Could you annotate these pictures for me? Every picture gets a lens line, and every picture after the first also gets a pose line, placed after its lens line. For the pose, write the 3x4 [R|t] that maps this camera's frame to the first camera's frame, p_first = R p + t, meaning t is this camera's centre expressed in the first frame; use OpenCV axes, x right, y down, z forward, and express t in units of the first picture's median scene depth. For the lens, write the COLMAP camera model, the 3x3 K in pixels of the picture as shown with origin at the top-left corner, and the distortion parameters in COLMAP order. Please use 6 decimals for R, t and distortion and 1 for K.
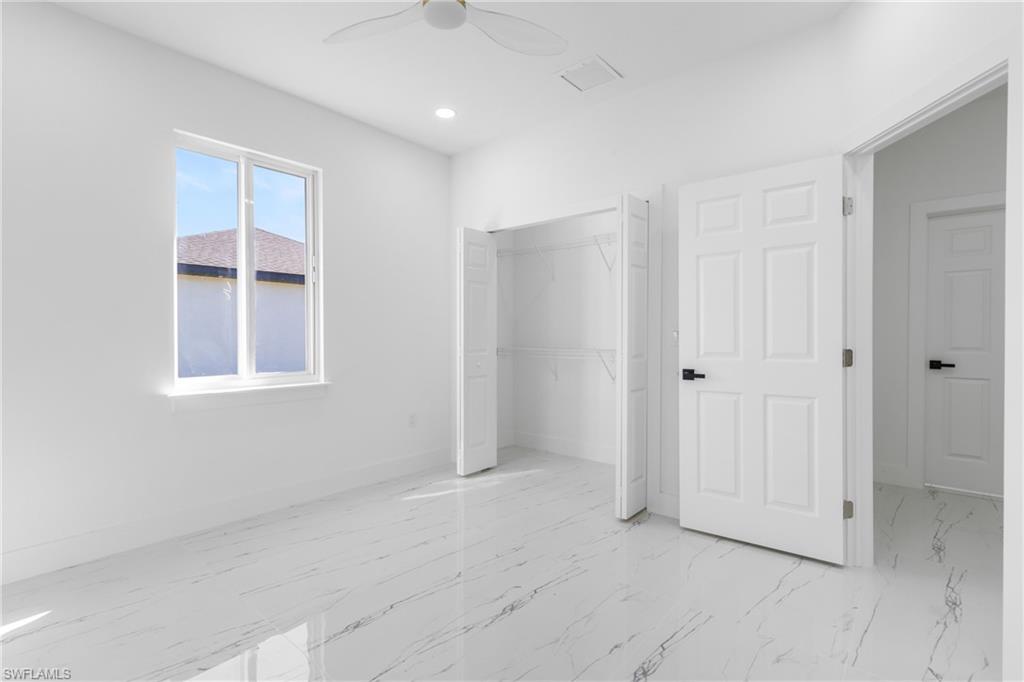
lens RADIAL K [[473.2, 0, 515.9], [0, 473.2, 343.0], [0, 0, 1]] dist [0.003371, 0.001412]
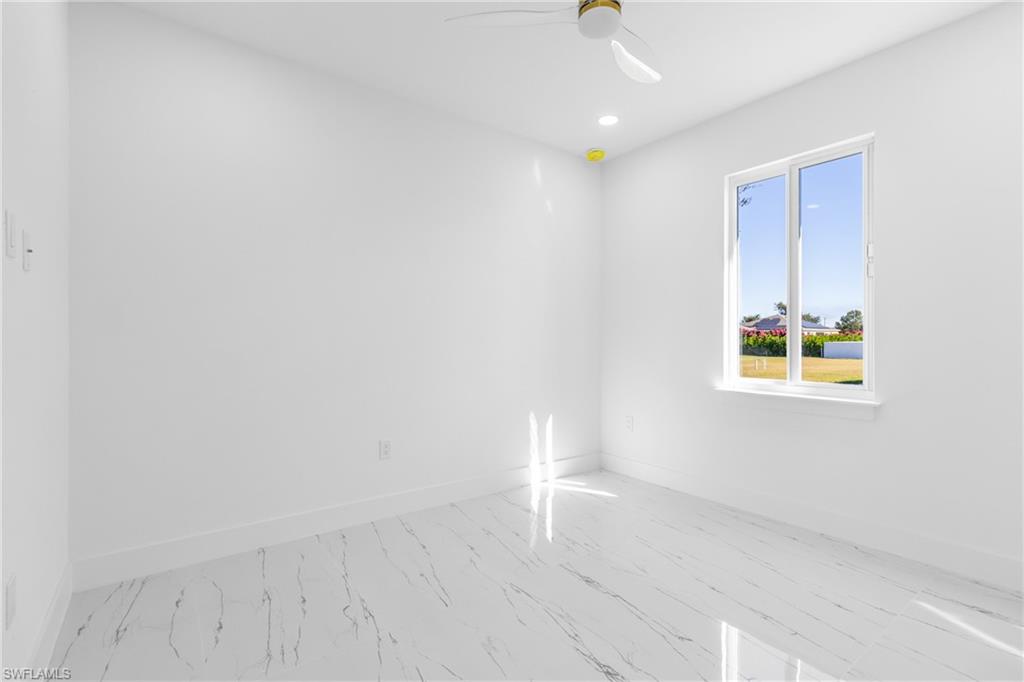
lens RADIAL K [[473.2, 0, 517.4], [0, 473.2, 337.8], [0, 0, 1]] dist [0.003371, 0.001412]
pose [[-0.219602, -0.002971, -0.975585, 0.589195], [-0.020061, 0.999798, 0.001470, -0.015103], [0.975383, 0.019894, -0.219617, 0.716410]]
